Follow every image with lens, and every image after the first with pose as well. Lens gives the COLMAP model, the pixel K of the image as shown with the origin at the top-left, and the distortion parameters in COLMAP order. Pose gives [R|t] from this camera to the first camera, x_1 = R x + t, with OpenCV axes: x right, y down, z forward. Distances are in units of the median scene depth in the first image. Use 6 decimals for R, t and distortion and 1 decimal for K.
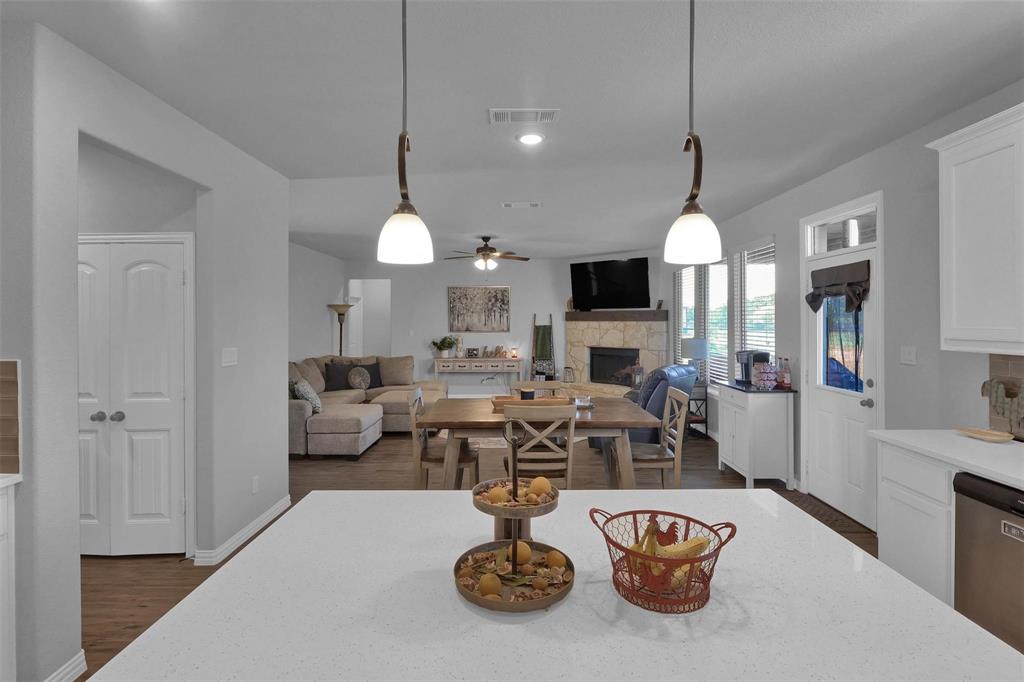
lens RADIAL K [[485.5, 0, 511.4], [0, 485.5, 318.1], [0, 0, 1]] dist [-0.003058, -0.000183]
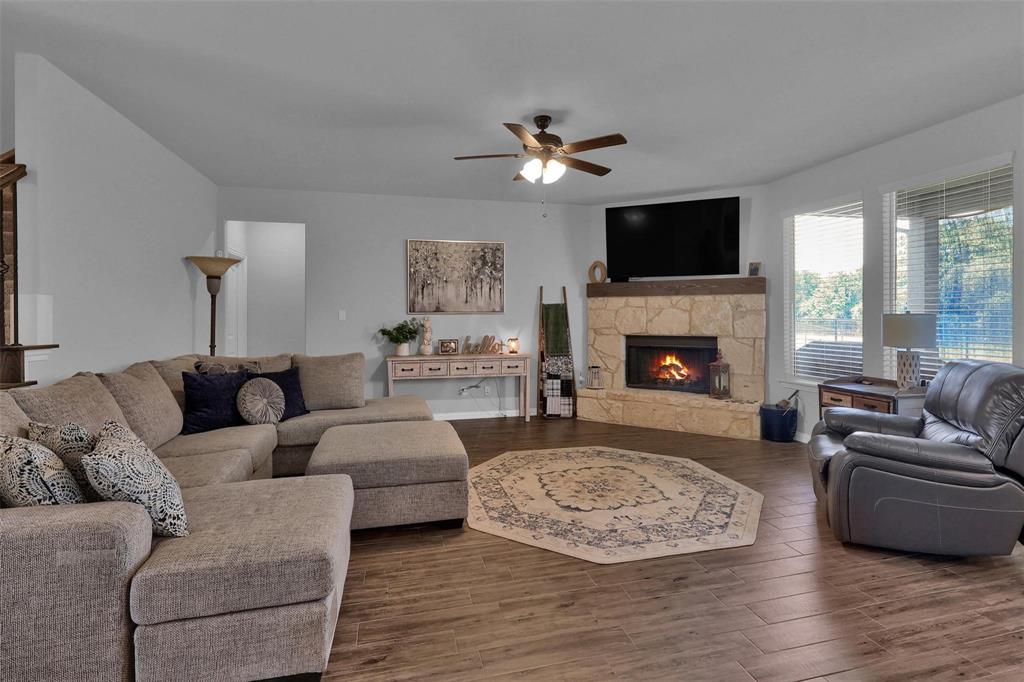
lens RADIAL K [[485.5, 0, 511.4], [0, 485.5, 318.1], [0, 0, 1]] dist [-0.003058, -0.000183]
pose [[0.968589, -0.000337, 0.248665, -0.157418], [-0.001684, 0.999967, 0.007915, 0.030013], [-0.248660, -0.008085, 0.968557, 0.382672]]
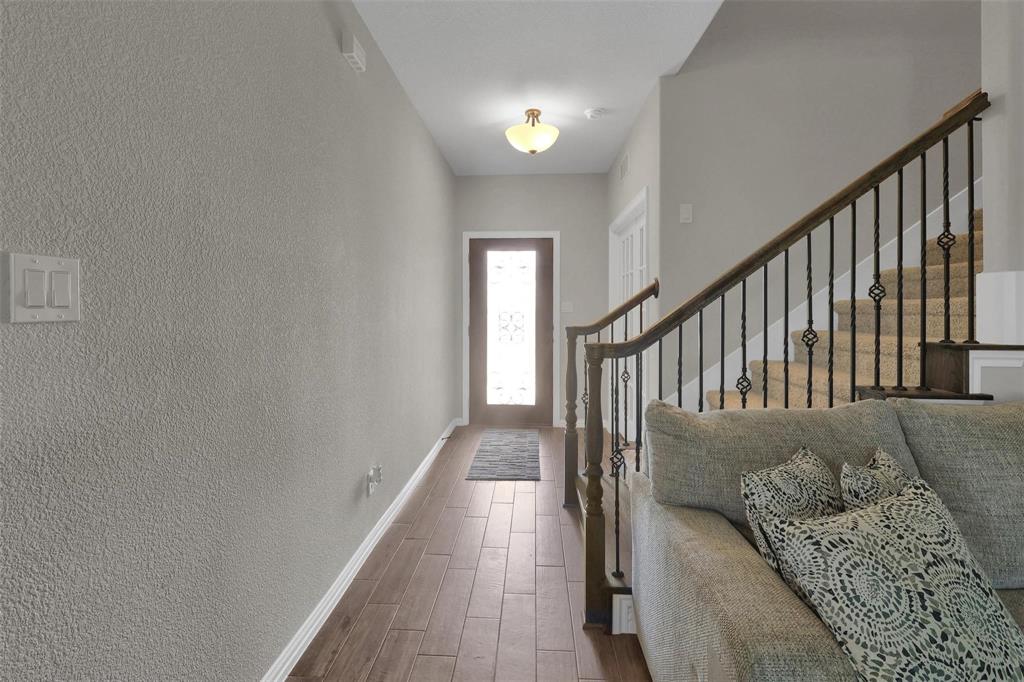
lens RADIAL K [[485.5, 0, 511.4], [0, 485.5, 318.1], [0, 0, 1]] dist [-0.003058, -0.000183]
pose [[-0.035195, 0.009986, -0.999331, -0.152002], [0.006819, 0.999929, 0.009752, 0.034520], [0.999357, -0.006471, -0.035261, 0.533205]]
